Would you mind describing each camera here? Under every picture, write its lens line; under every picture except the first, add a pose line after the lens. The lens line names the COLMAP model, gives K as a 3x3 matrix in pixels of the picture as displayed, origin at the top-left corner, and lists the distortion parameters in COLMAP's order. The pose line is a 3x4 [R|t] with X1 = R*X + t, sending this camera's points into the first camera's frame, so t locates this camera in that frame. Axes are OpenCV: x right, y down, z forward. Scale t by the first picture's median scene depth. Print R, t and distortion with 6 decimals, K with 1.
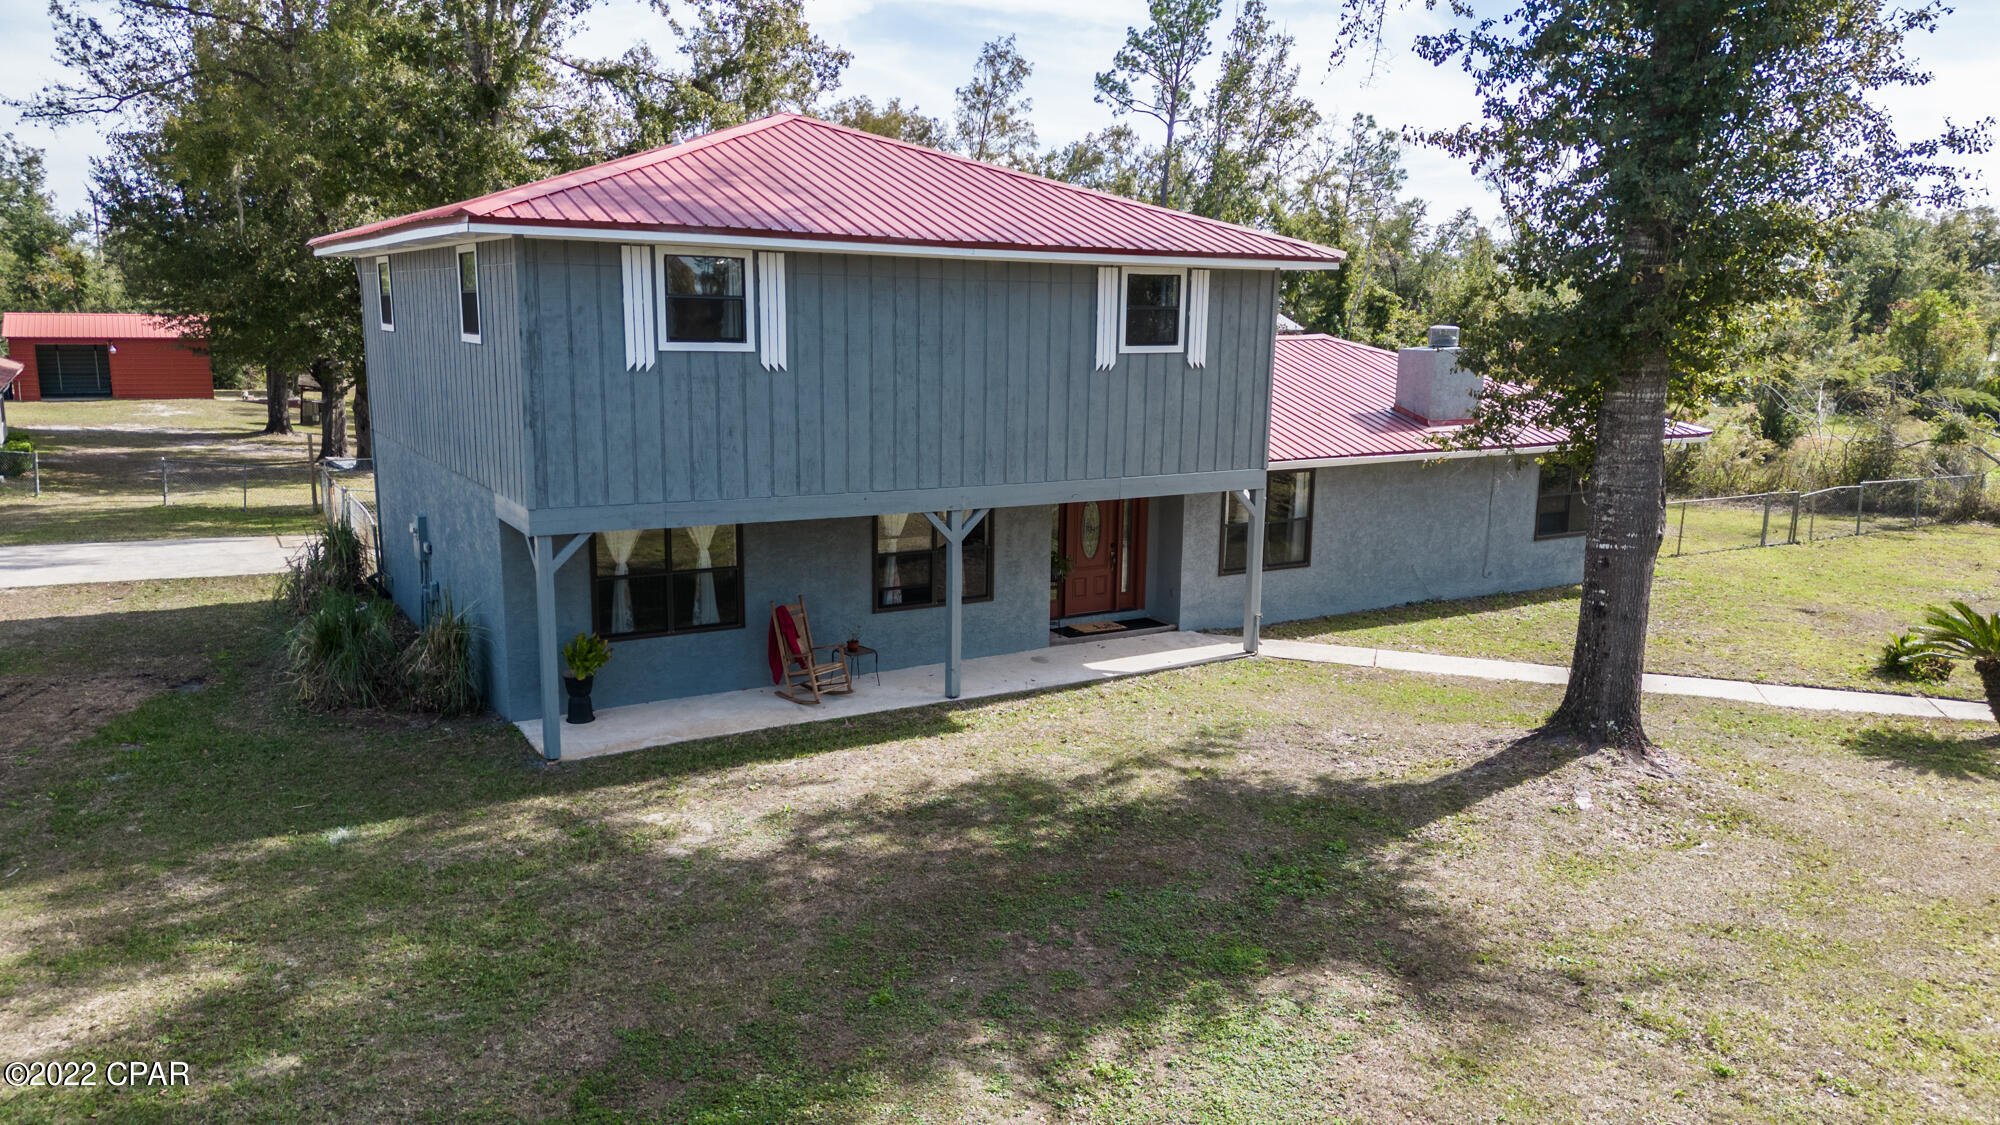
lens RADIAL K [[1367.3, 0, 1000.0], [0, 1367.3, 562.5], [0, 0, 1]] dist [0.099742, -0.106915]
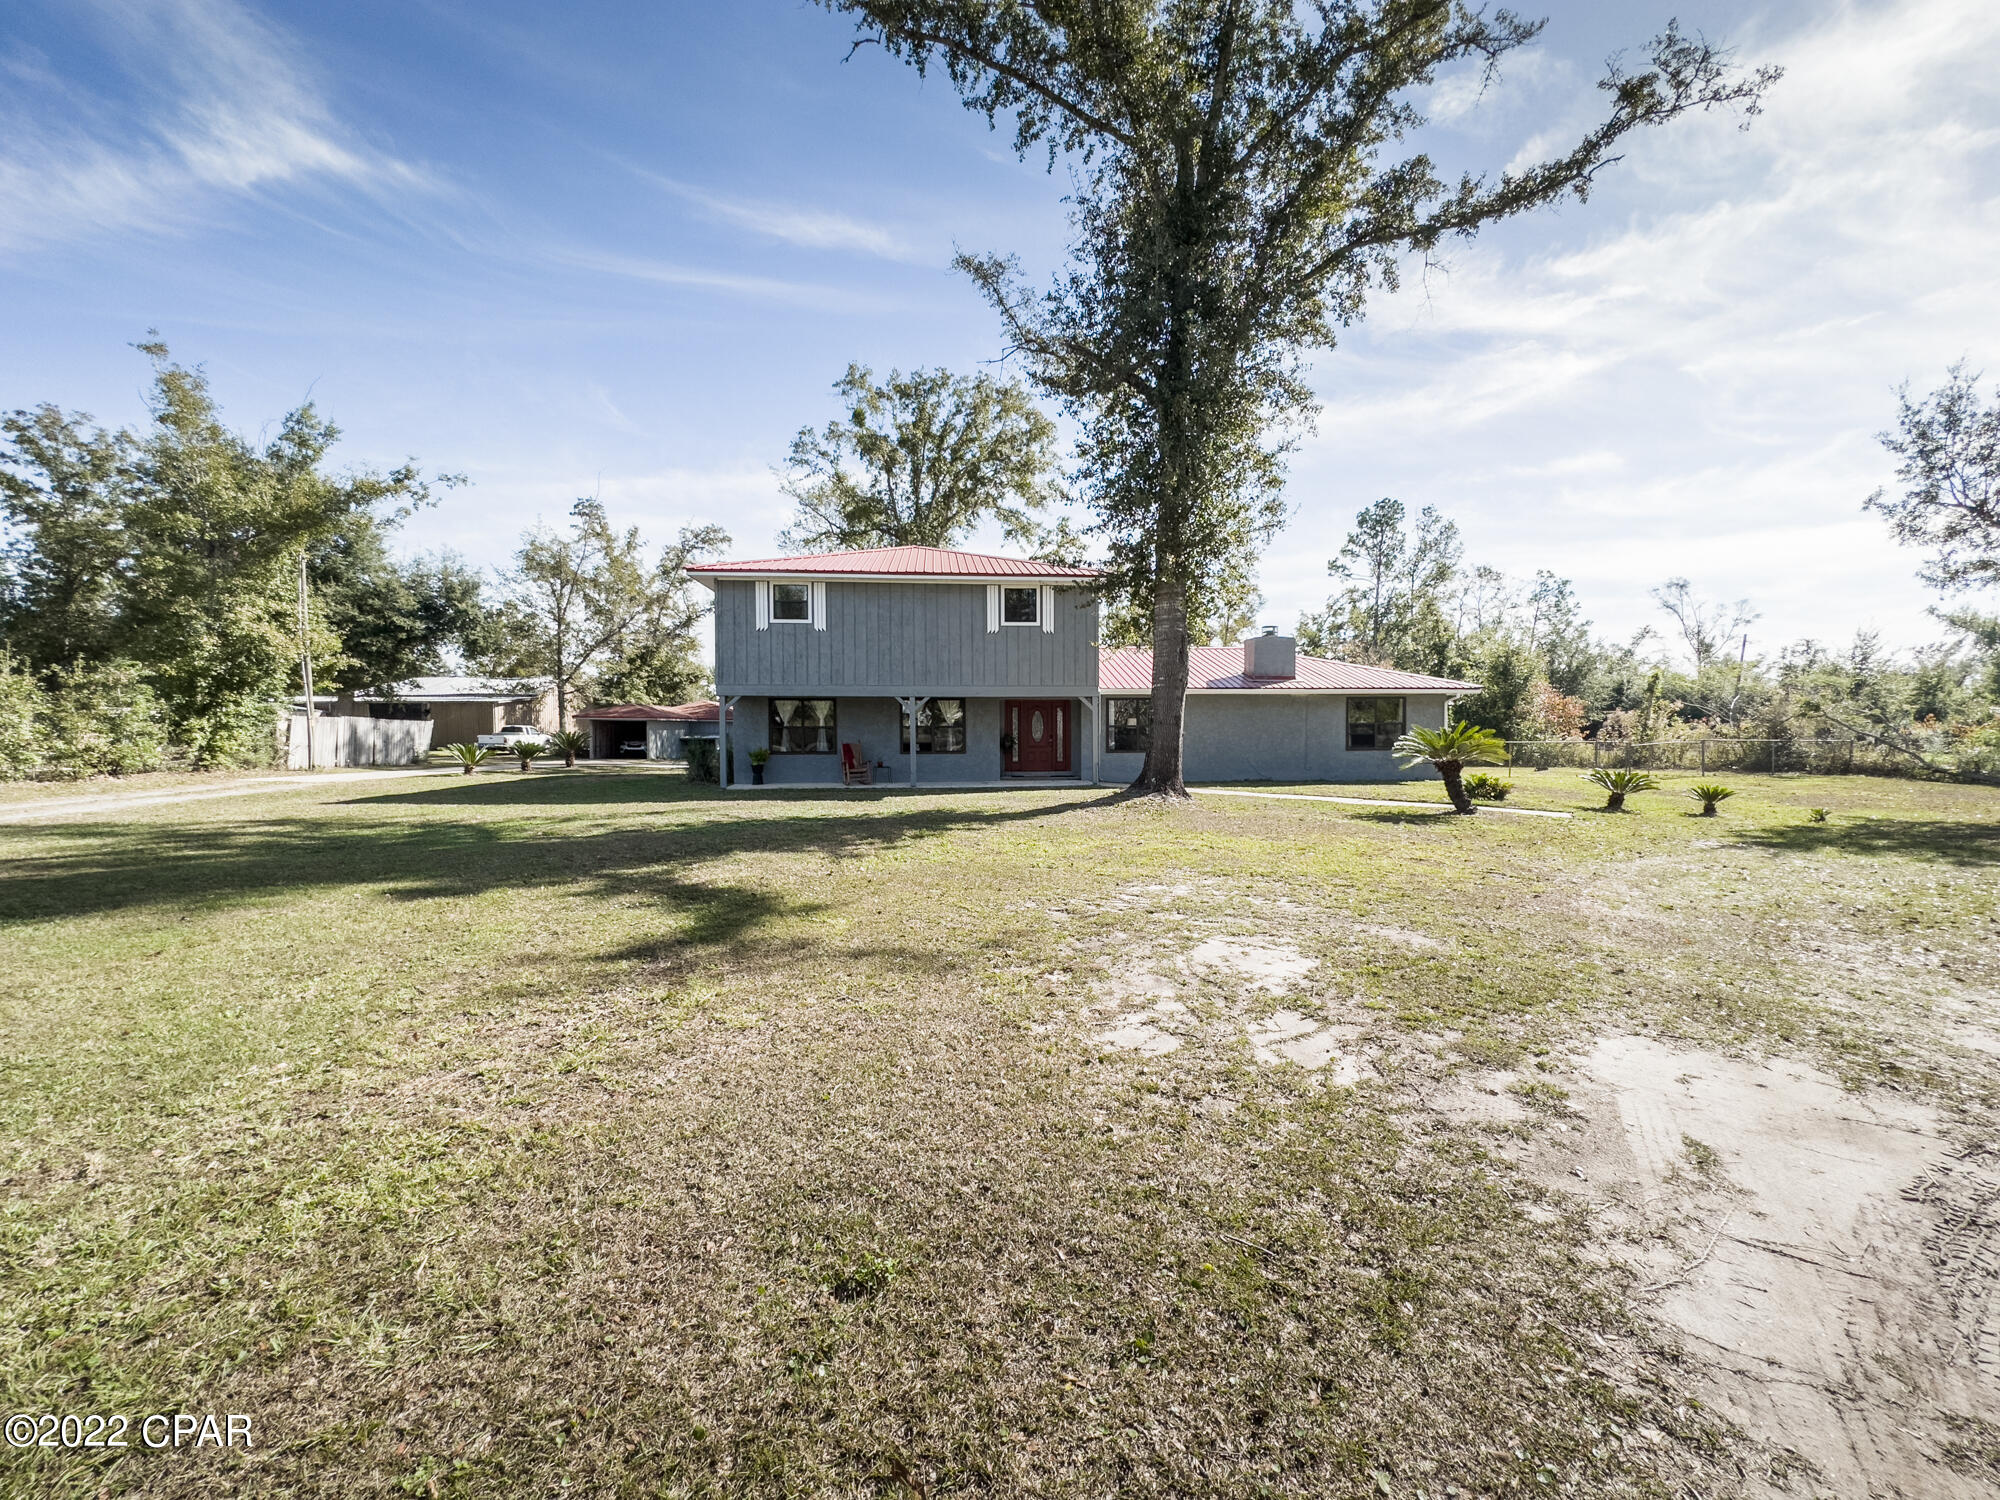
lens RADIAL K [[783.8, 0, 1000.0], [0, 783.8, 750.0], [0, 0, 1]] dist [-0.001023, -0.000047]
pose [[0.896917, -0.008494, -0.442117, 0.625731], [-0.061774, 0.987605, -0.144294, 0.210339], [0.437863, 0.156731, 0.885275, -0.017816]]
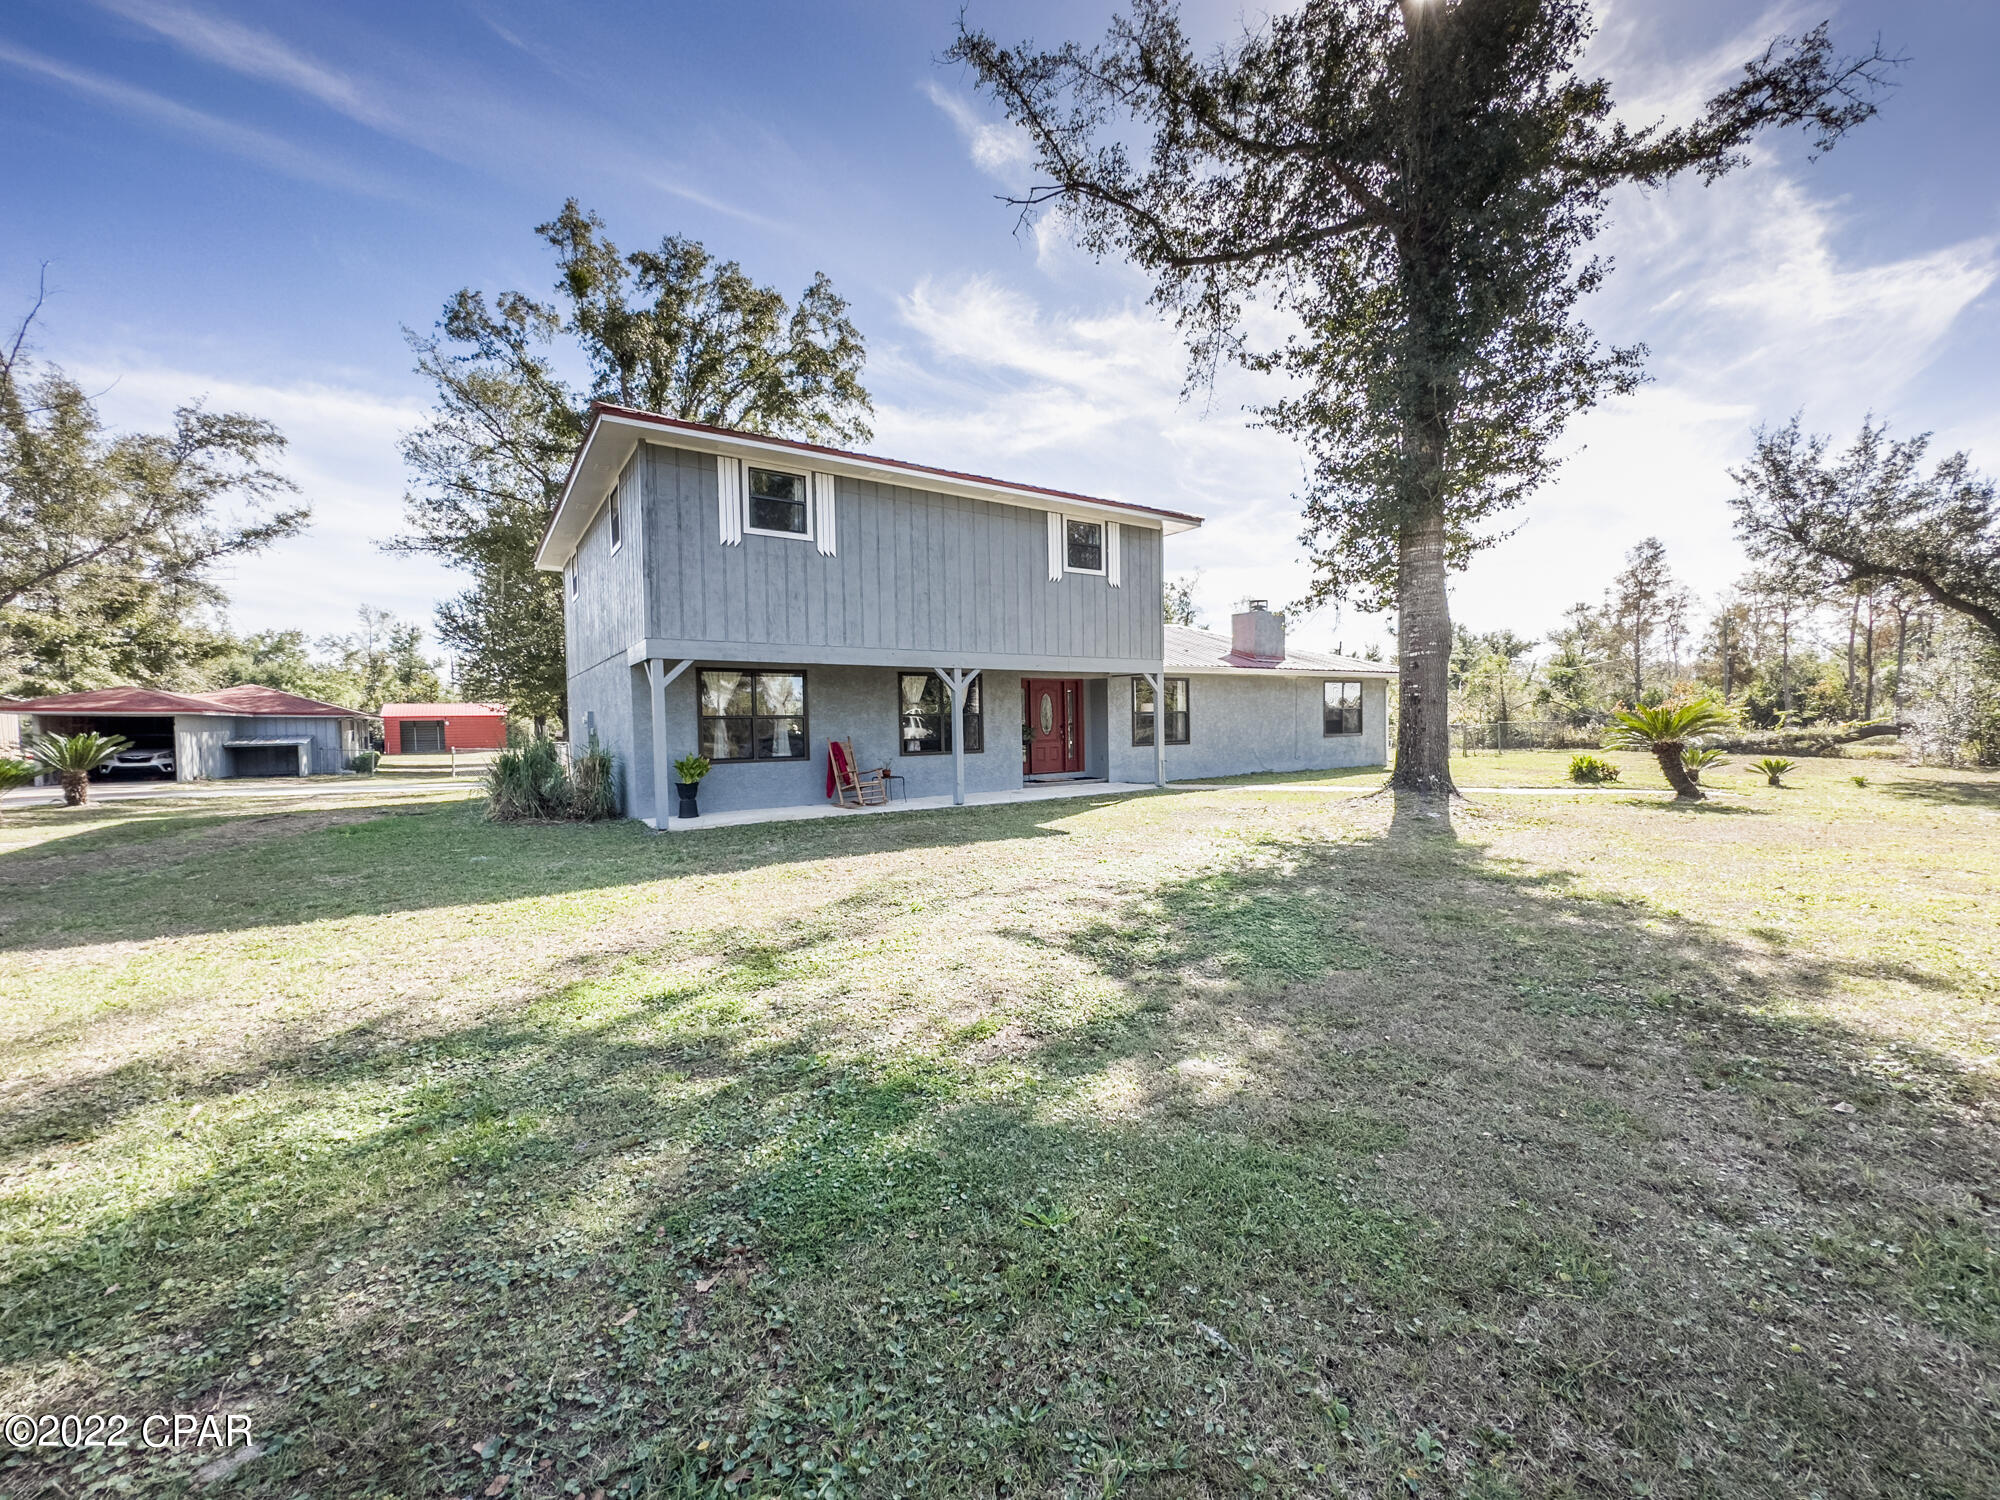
lens RADIAL K [[783.8, 0, 1000.0], [0, 783.8, 750.0], [0, 0, 1]] dist [-0.001023, -0.000047]
pose [[0.998670, -0.034746, 0.038100, -0.021407], [0.039863, 0.988918, -0.143012, 0.161345], [-0.032709, 0.144340, 0.988987, 0.199506]]
